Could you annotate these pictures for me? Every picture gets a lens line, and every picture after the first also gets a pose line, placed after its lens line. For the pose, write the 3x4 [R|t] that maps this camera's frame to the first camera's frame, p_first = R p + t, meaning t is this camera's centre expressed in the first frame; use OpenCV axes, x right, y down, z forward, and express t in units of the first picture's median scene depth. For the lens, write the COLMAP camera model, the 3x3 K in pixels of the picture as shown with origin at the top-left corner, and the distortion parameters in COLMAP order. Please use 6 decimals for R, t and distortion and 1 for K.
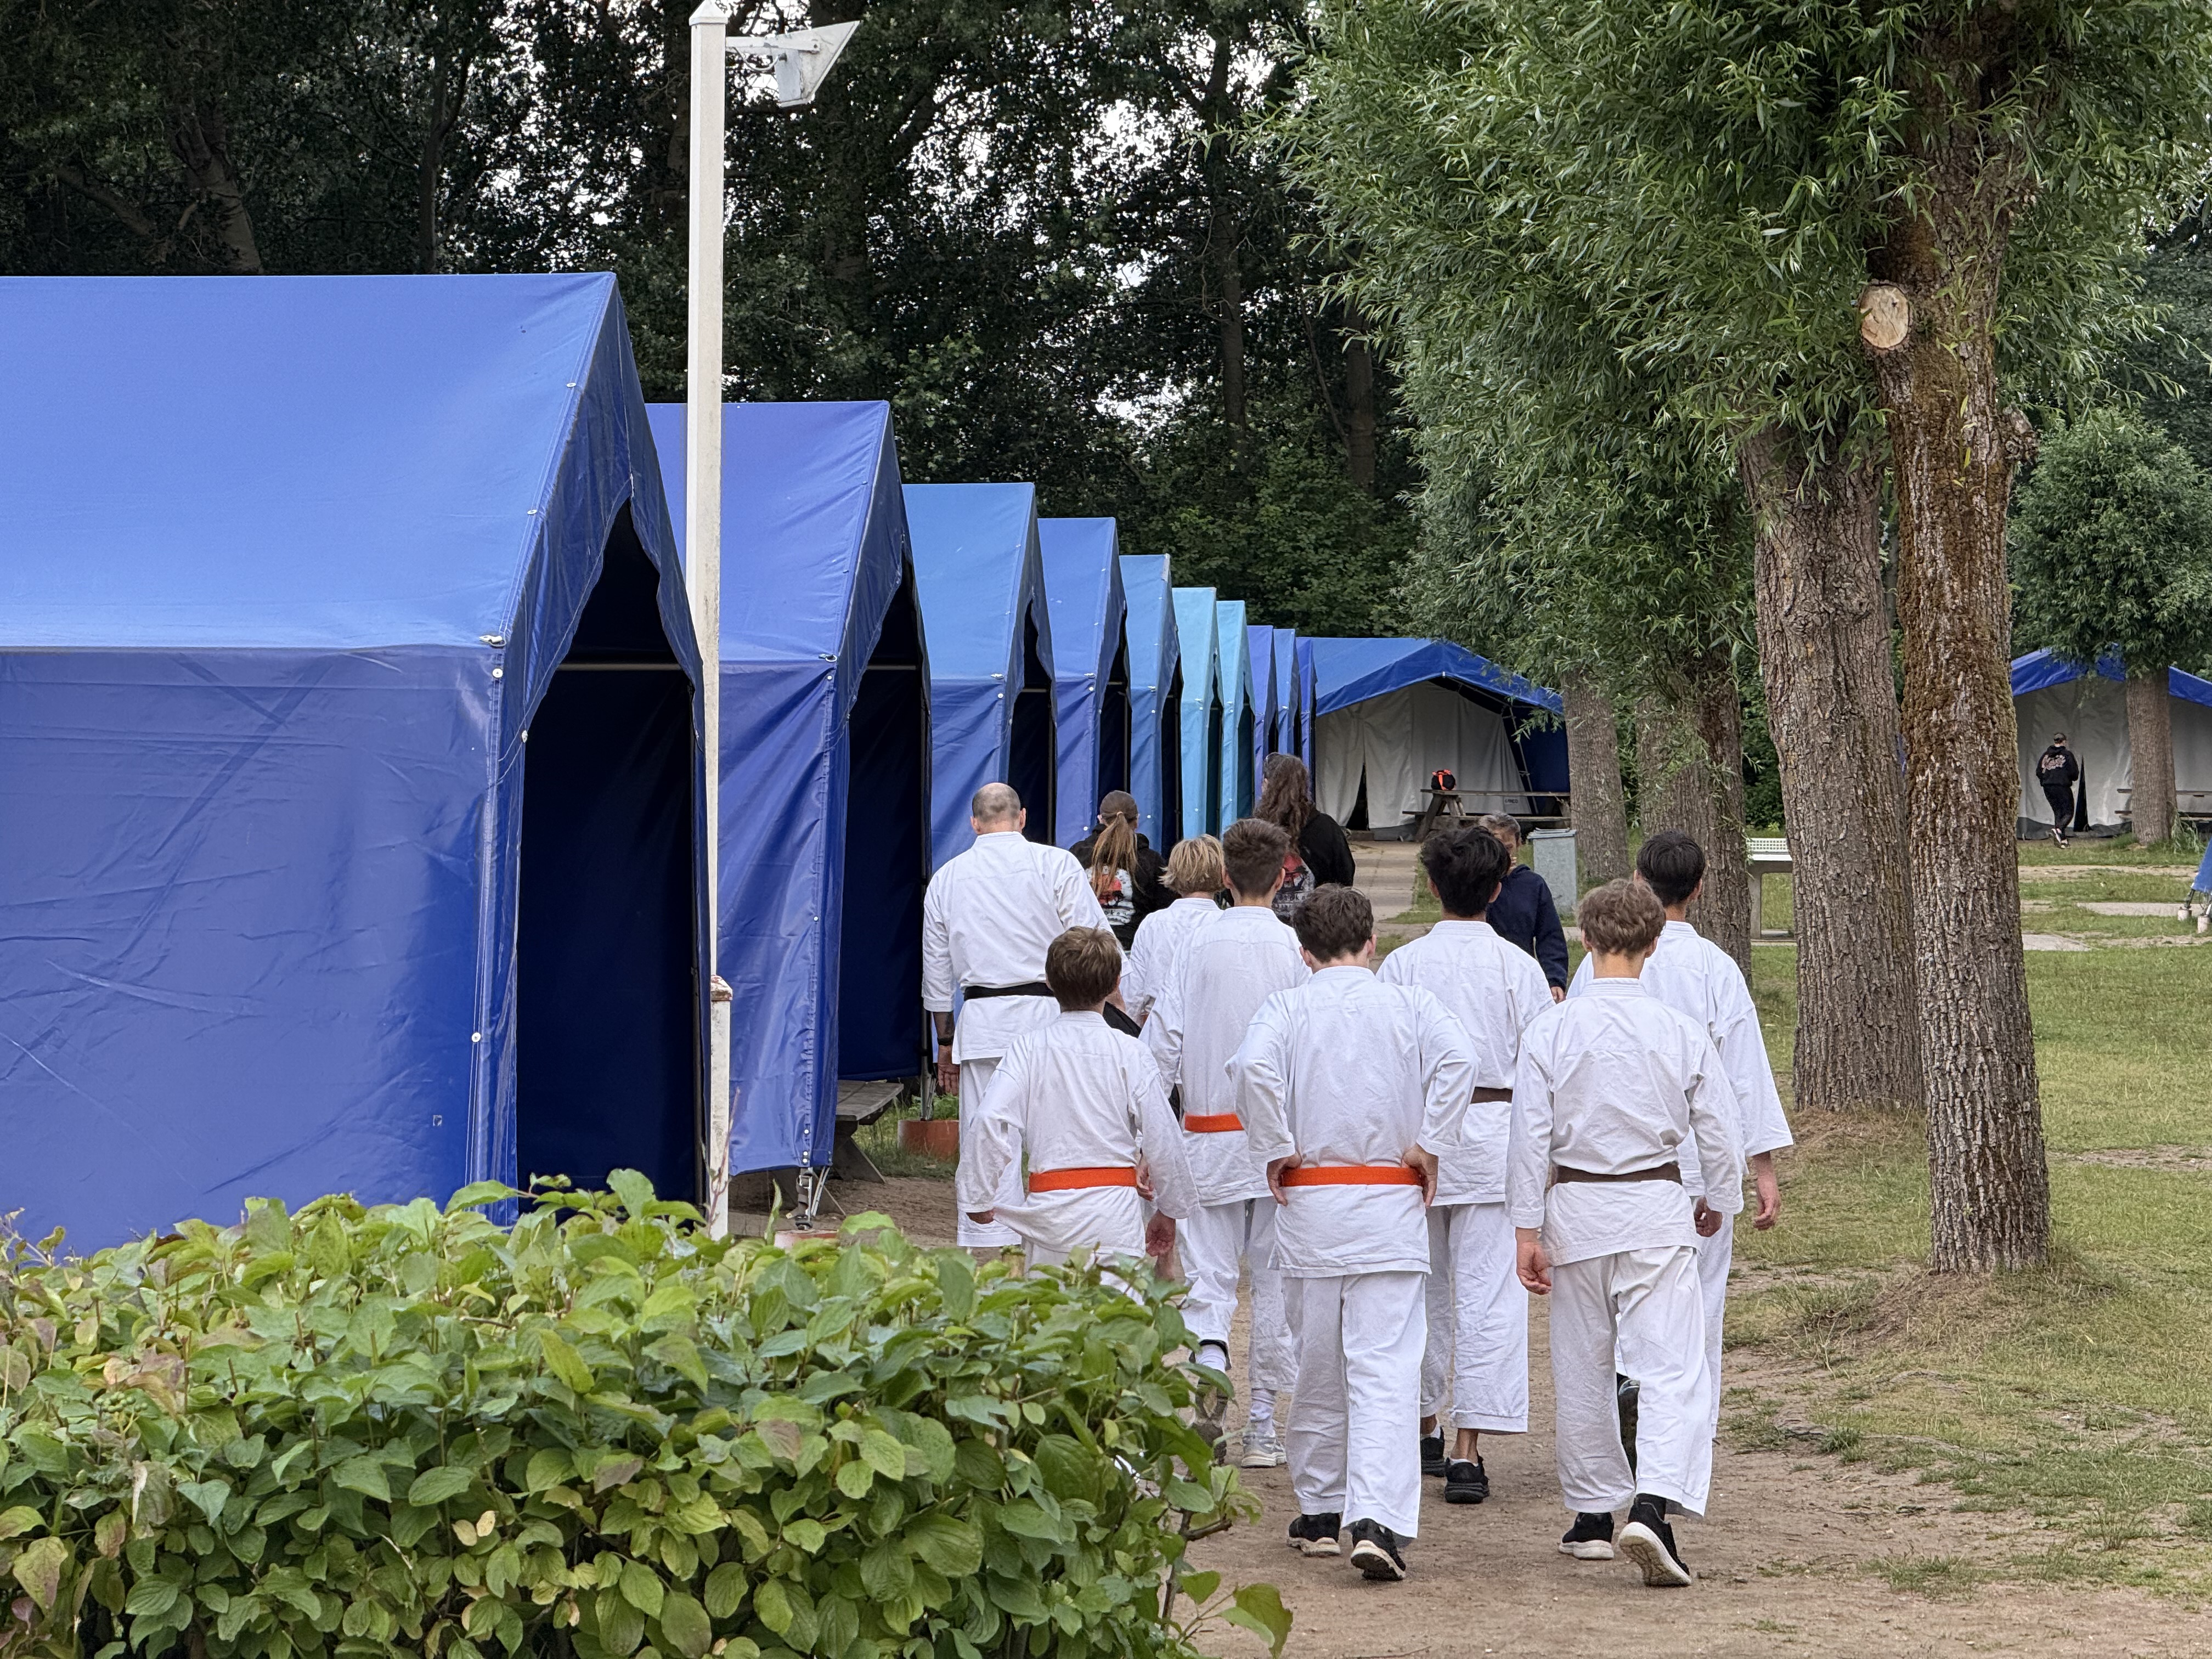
lens RADIAL K [[7605.0, 0, 1106.0], [0, 7605.0, 829.5], [0, 0, 1]] dist [0.393787, -0.003526]
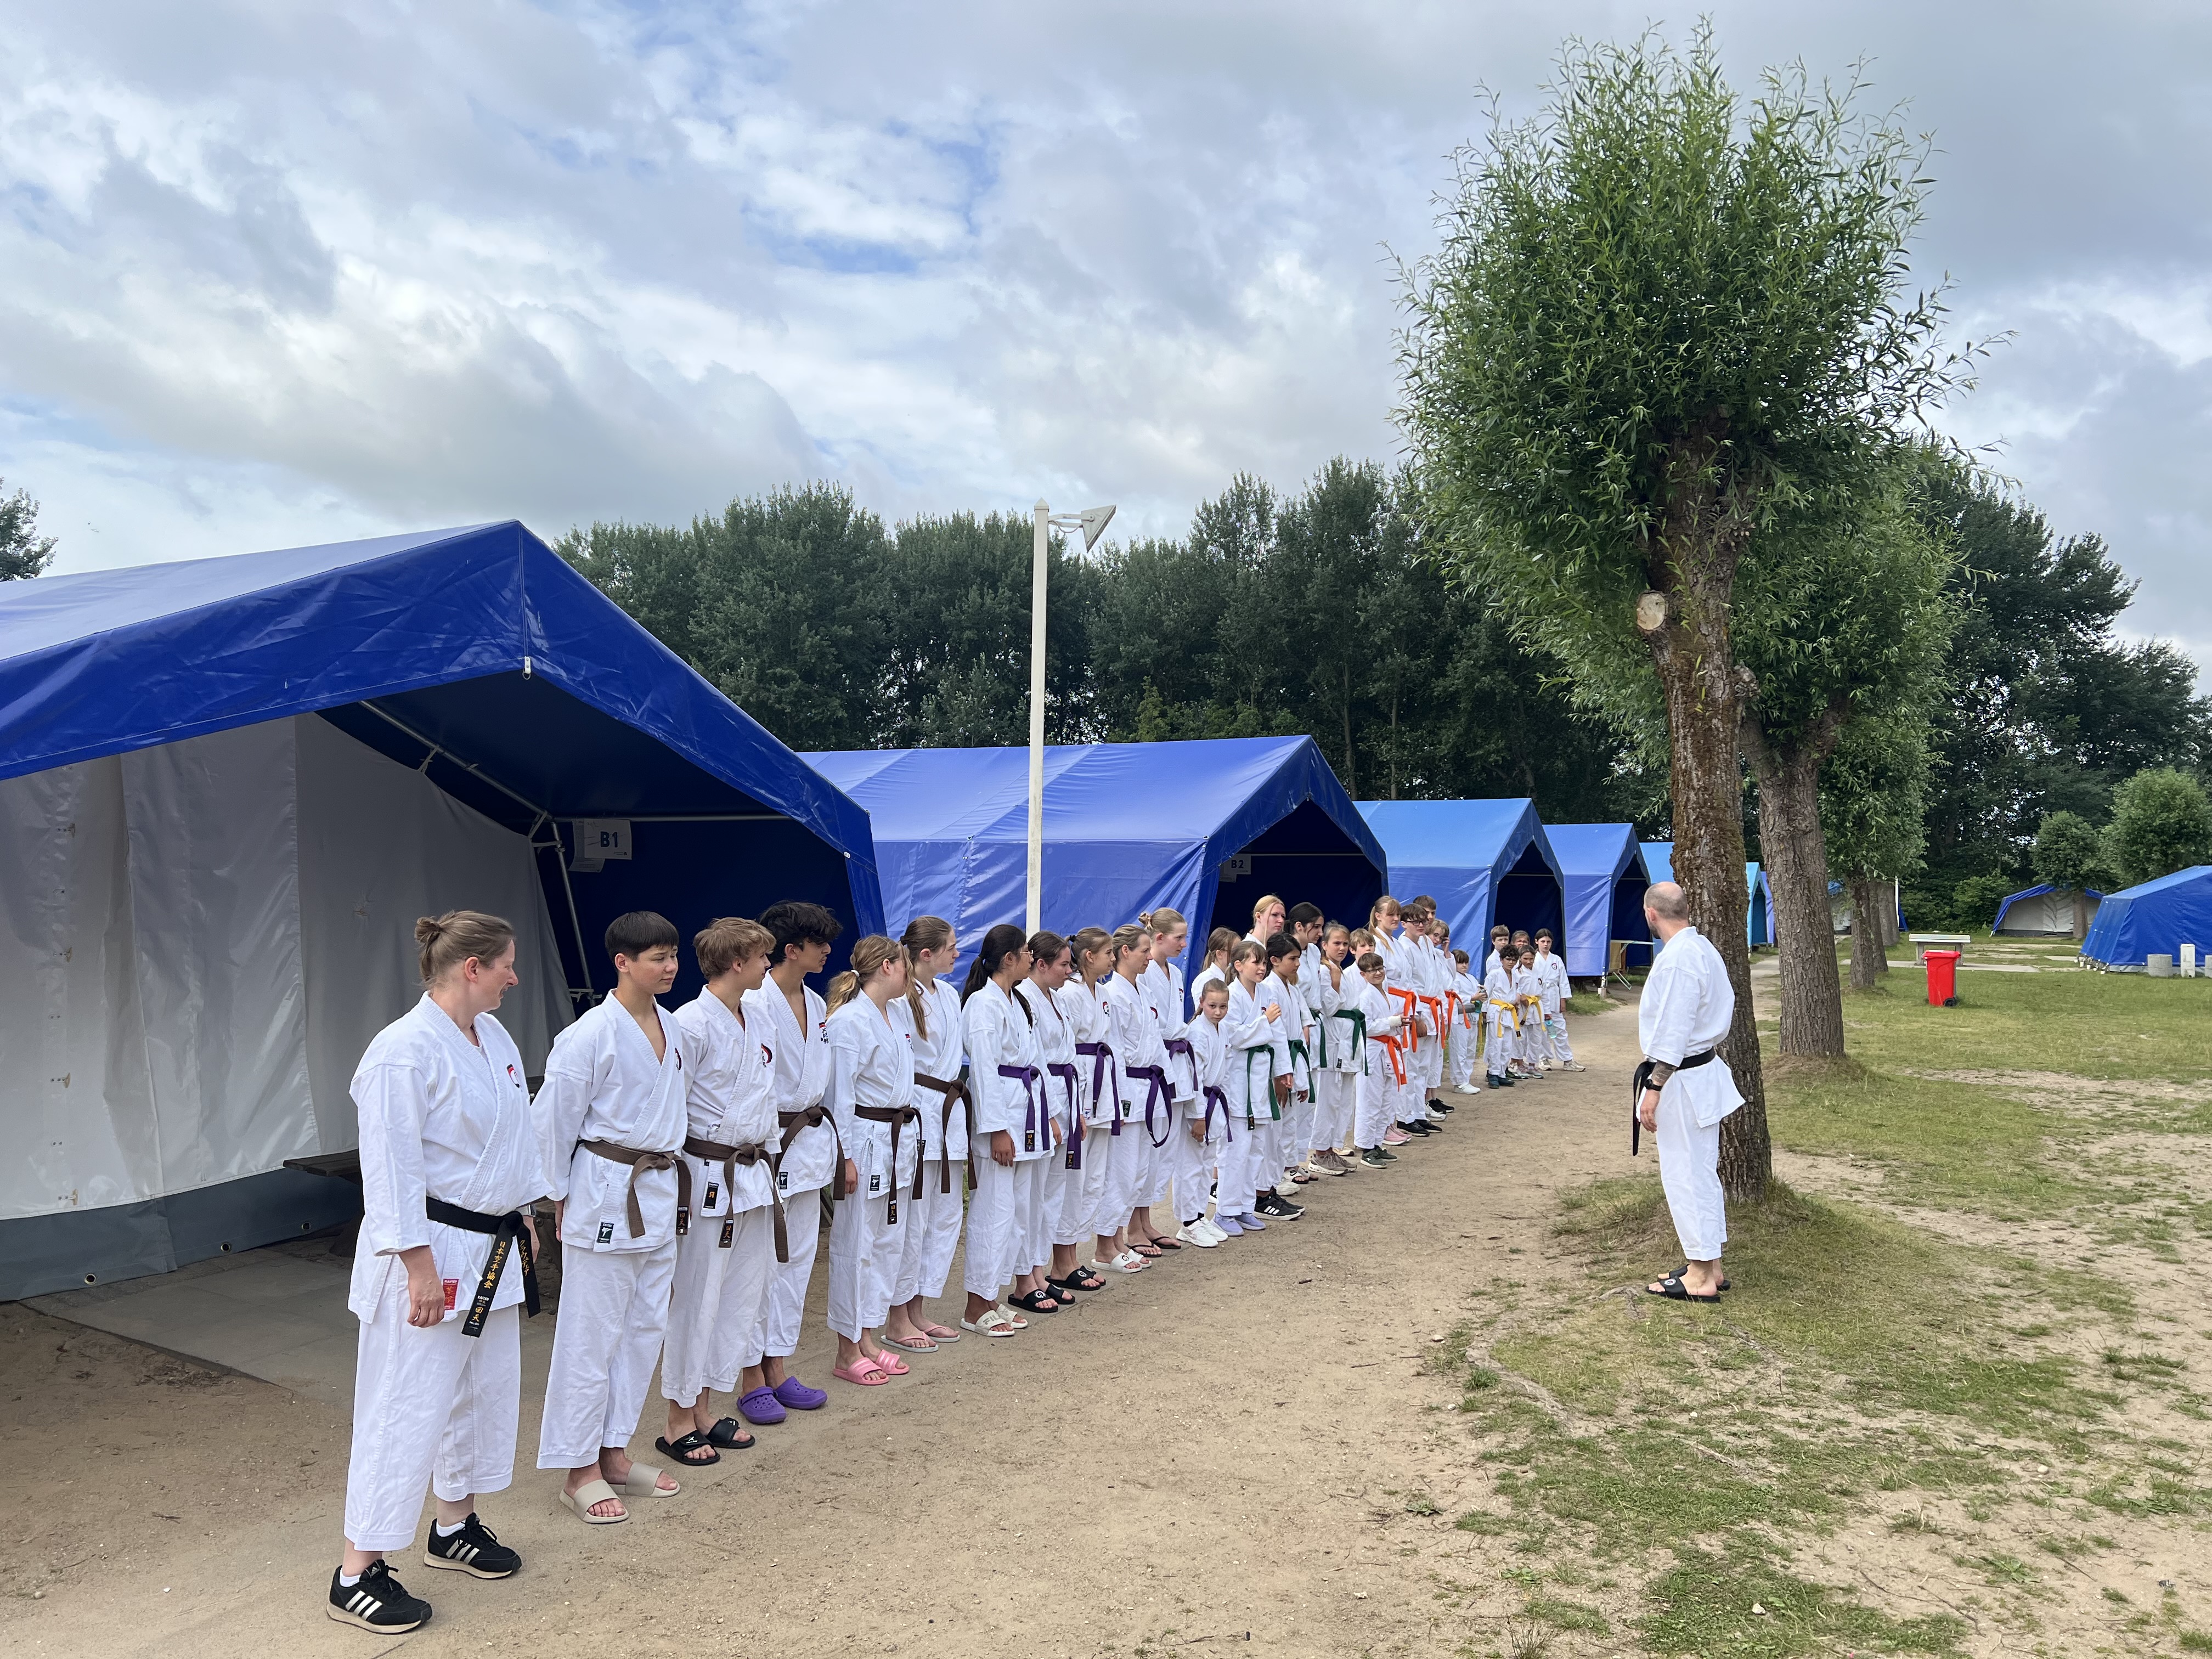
lens RADIAL K [[1661.4, 0, 1106.0], [0, 1661.4, 829.5], [0, 0, 1]] dist [0.033490, -0.003164]
pose [[0.920912, -0.007703, -0.389695, 0.132619], [-0.014630, 0.998417, -0.054307, 0.001057], [0.389497, 0.055713, 0.919341, 0.623768]]
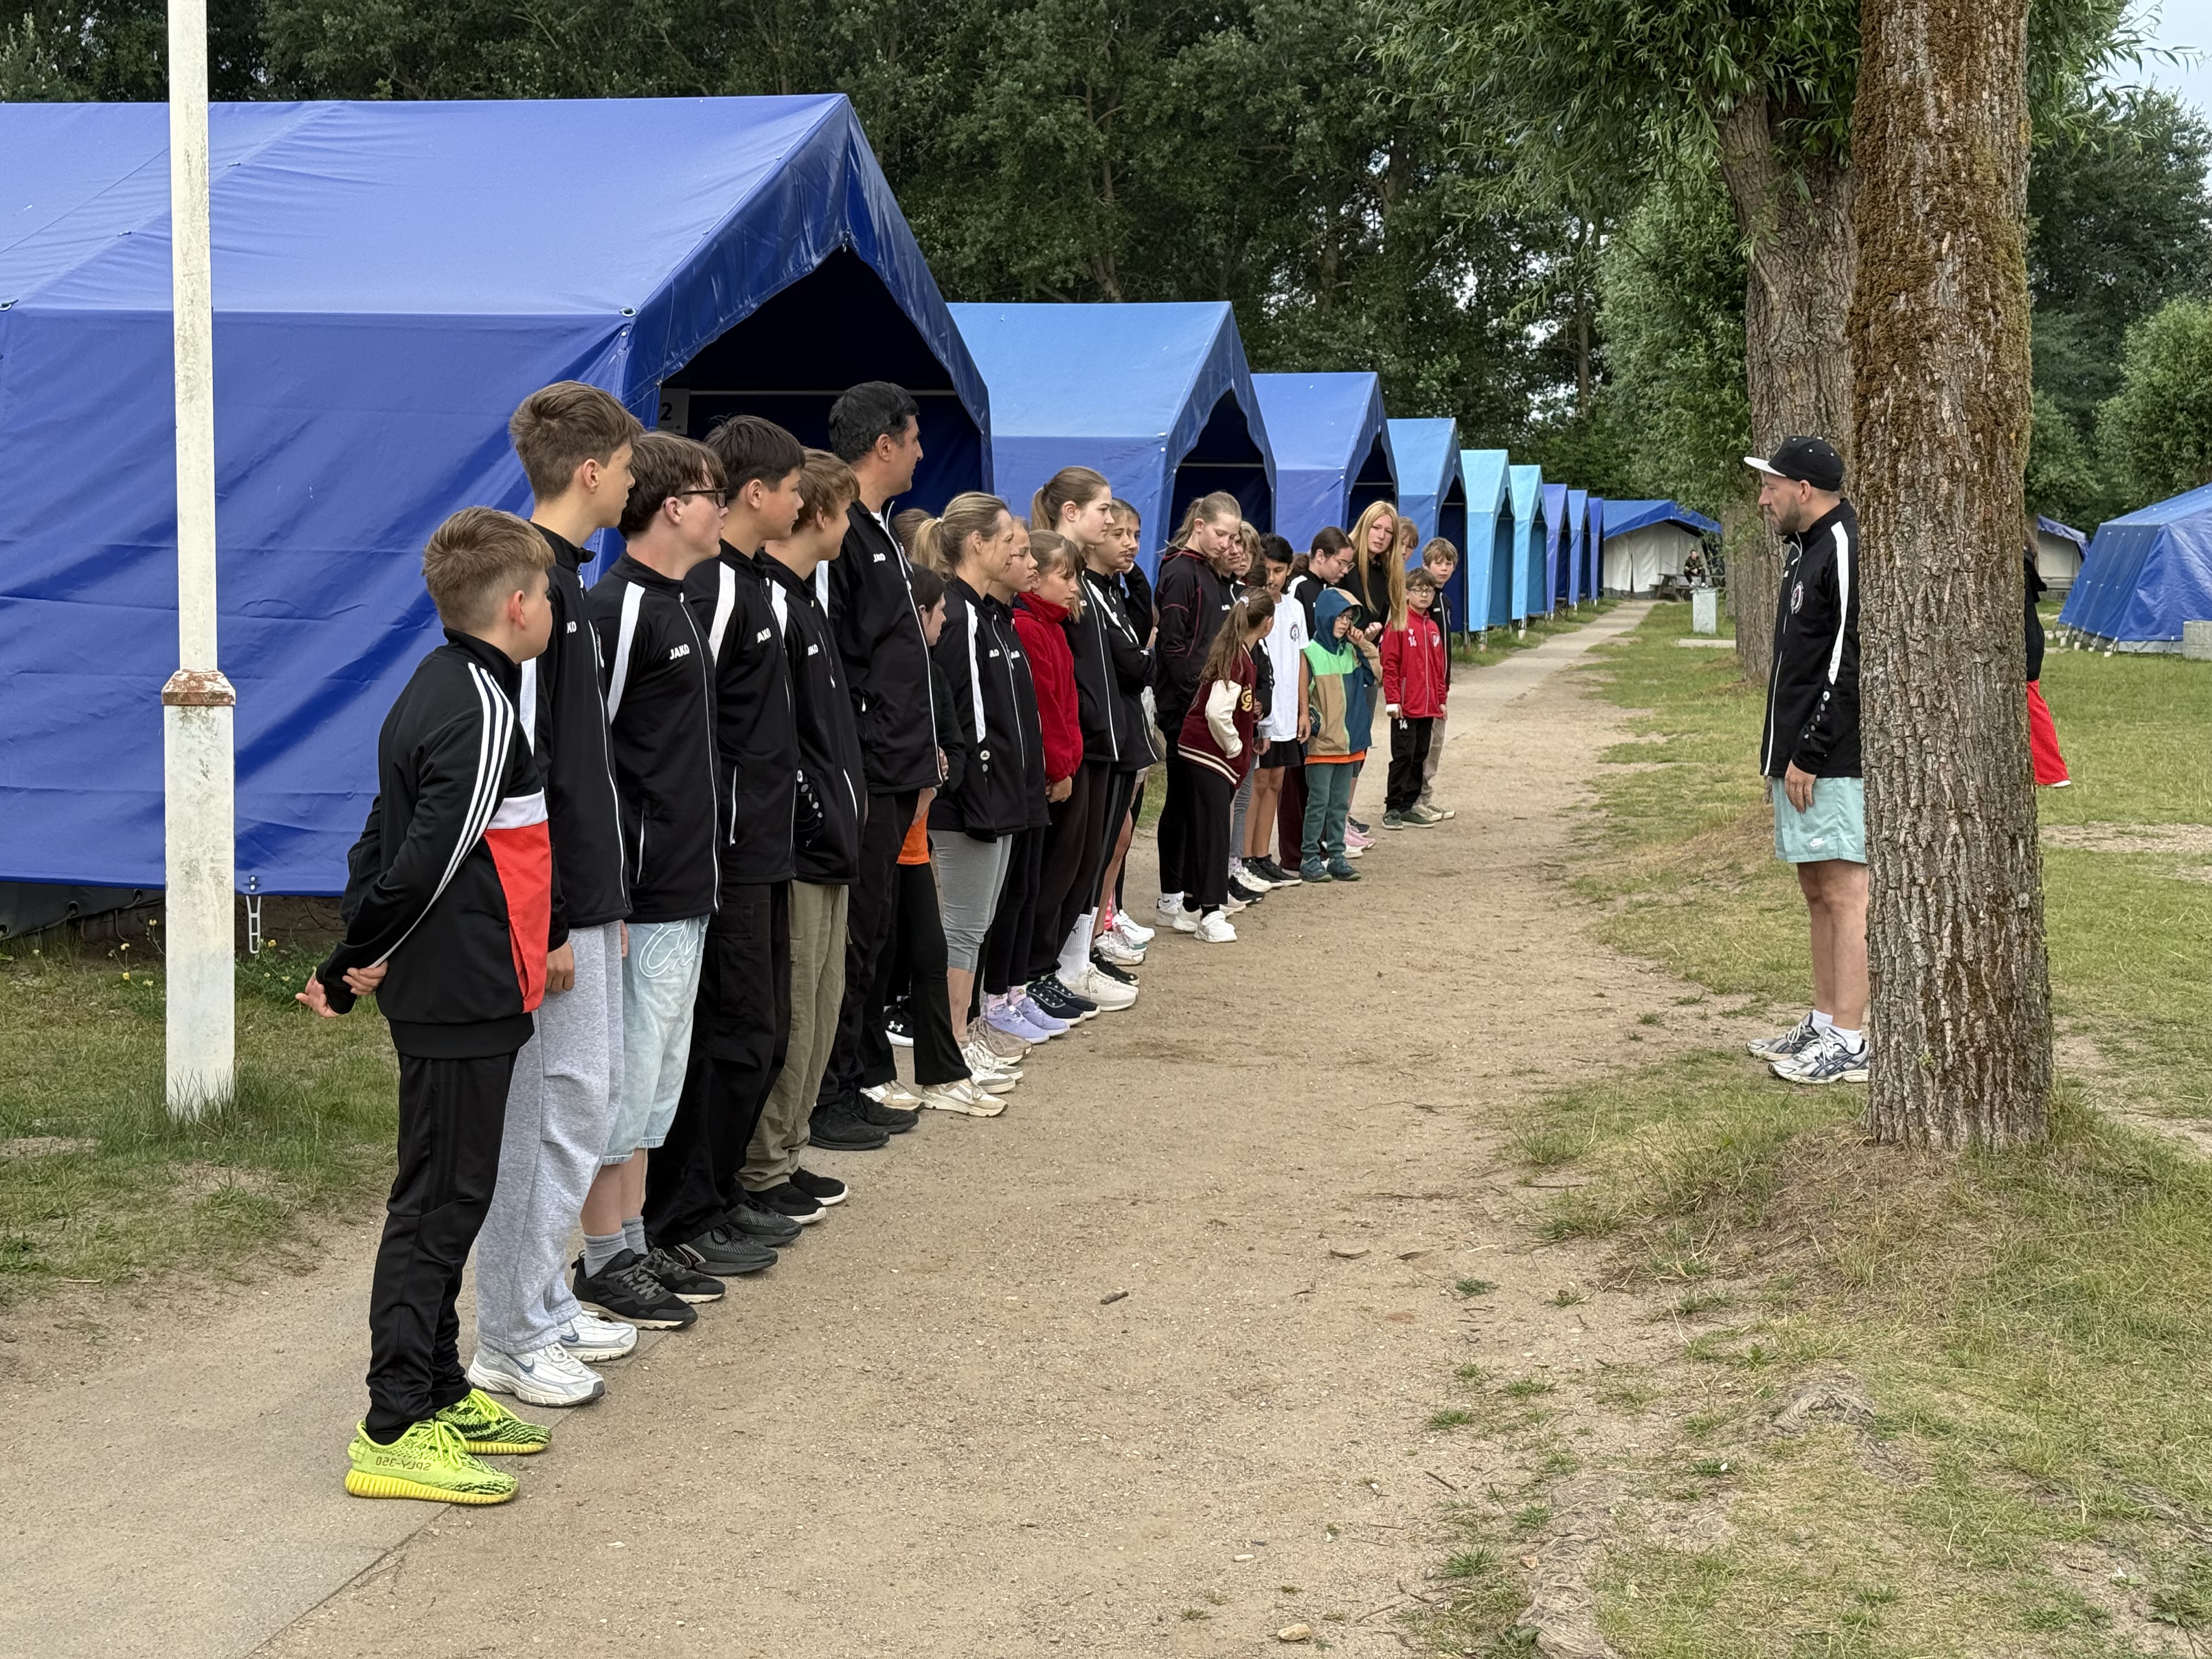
lens RADIAL K [[3045.8, 0, 1106.0], [0, 3045.8, 829.5], [0, 0, 1]] dist [0.241971, -0.600253]
pose [[0.989037, 0.023492, -0.145790, 0.080635], [-0.012428, 0.997004, 0.076342, 0.010584], [0.147147, -0.073693, 0.986366, 0.723974]]
